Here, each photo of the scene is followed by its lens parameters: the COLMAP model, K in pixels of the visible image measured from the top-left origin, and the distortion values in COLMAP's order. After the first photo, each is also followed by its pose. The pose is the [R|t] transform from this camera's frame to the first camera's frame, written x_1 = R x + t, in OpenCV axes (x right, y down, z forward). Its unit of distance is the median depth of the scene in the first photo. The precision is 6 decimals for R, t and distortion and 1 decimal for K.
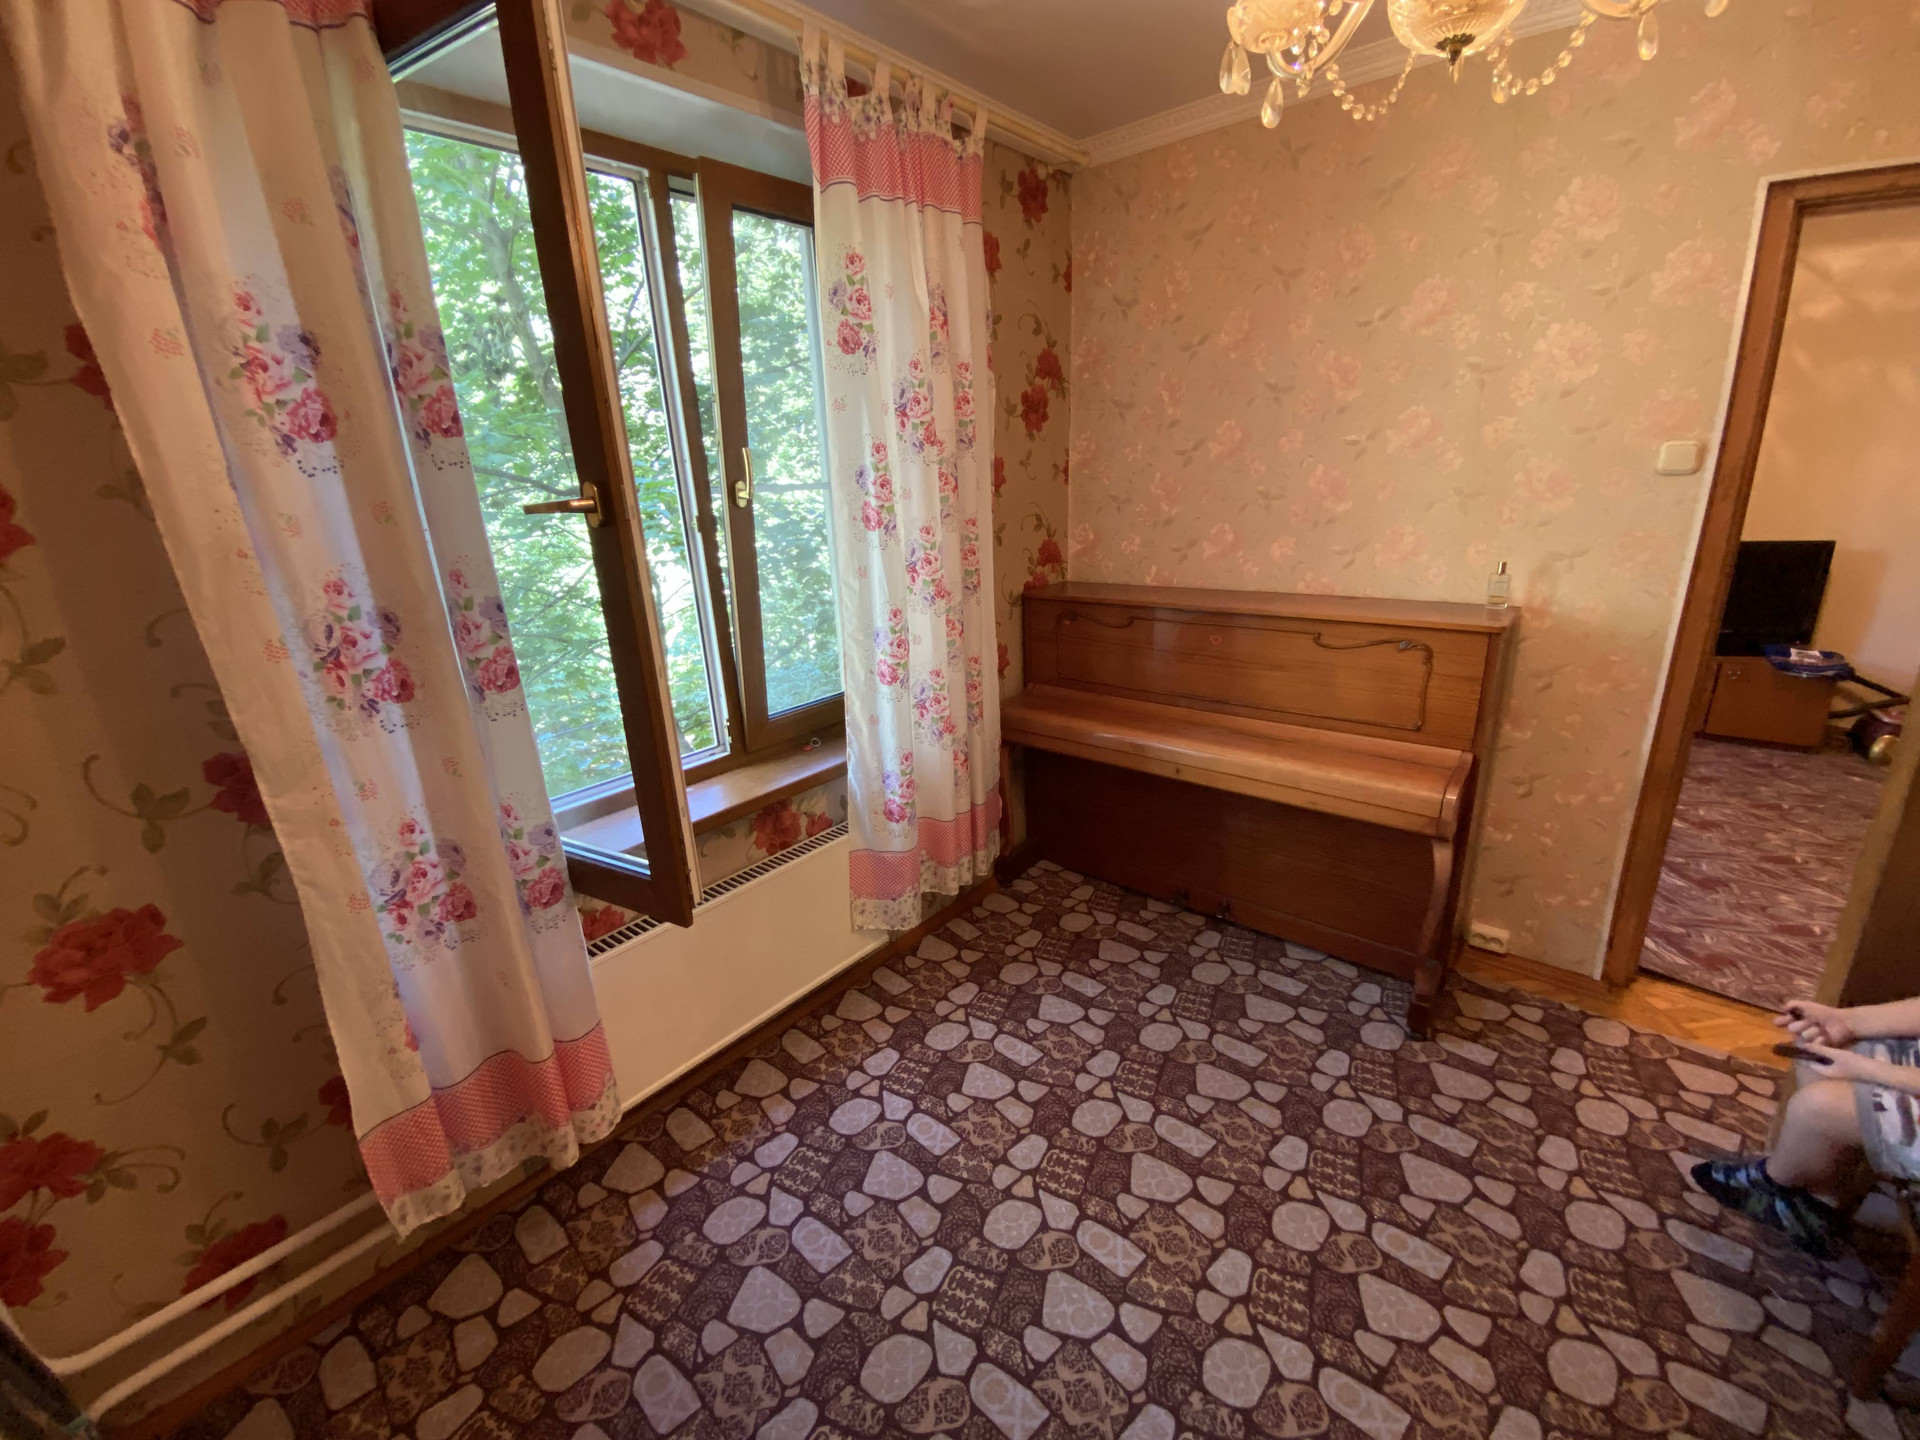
lens RADIAL K [[780.6, 0, 965.7], [0, 780.6, 717.4], [0, 0, 1]] dist [0.009539, -0.014551]
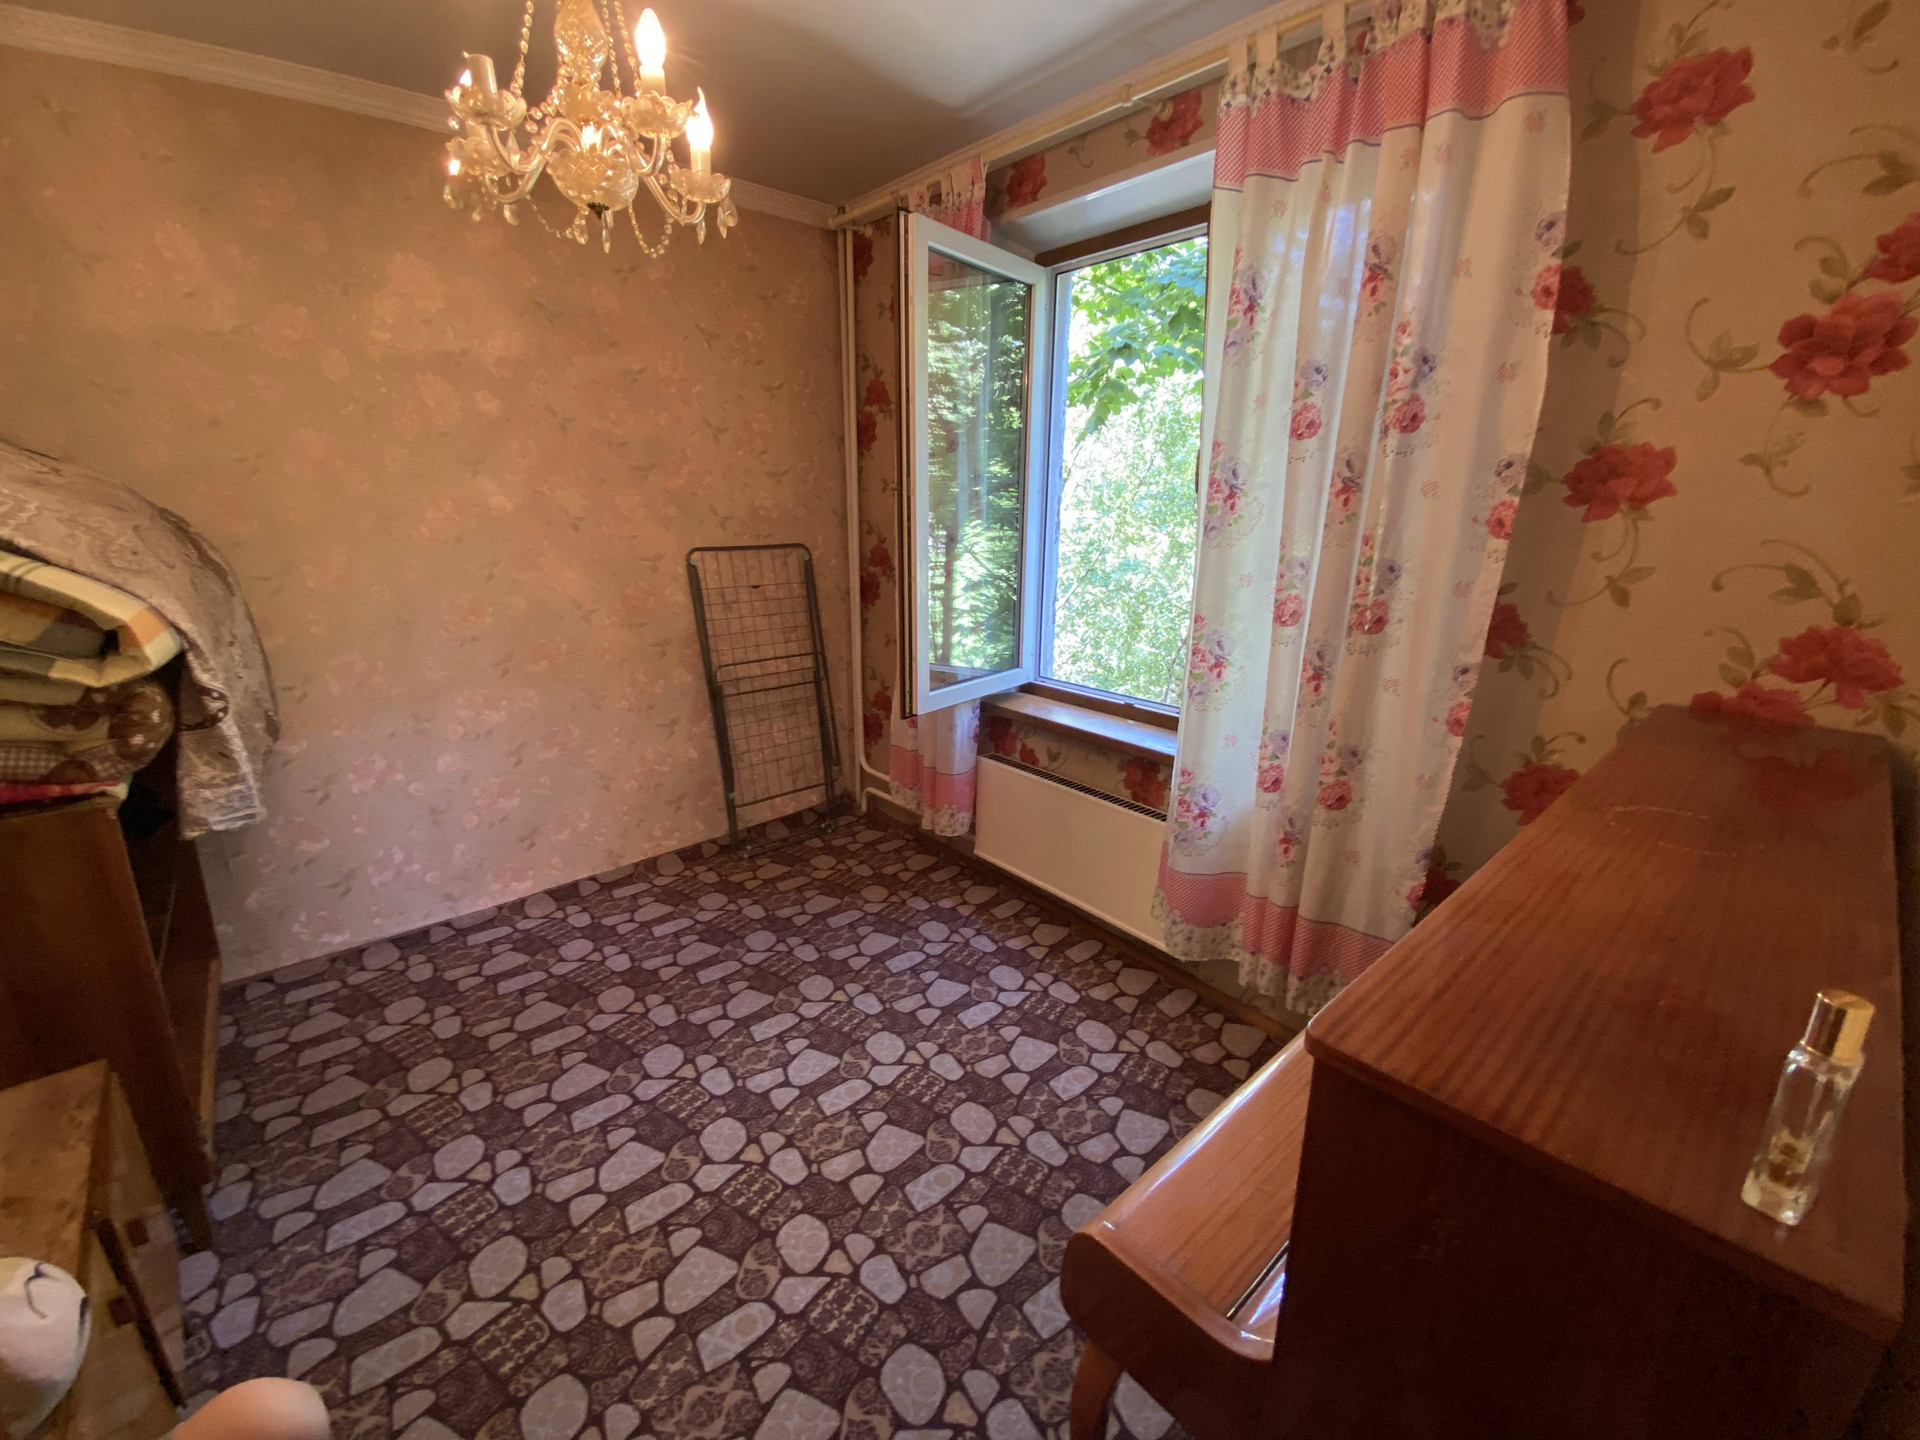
lens RADIAL K [[780.6, 0, 958.3], [0, 780.6, 720.5], [0, 0, 1]] dist [0.009539, -0.014551]
pose [[-0.147728, 0.321054, -0.935468, 1.066295], [-0.320003, 0.879453, 0.352364, -0.323265], [0.935828, 0.351407, -0.027182, 0.940361]]
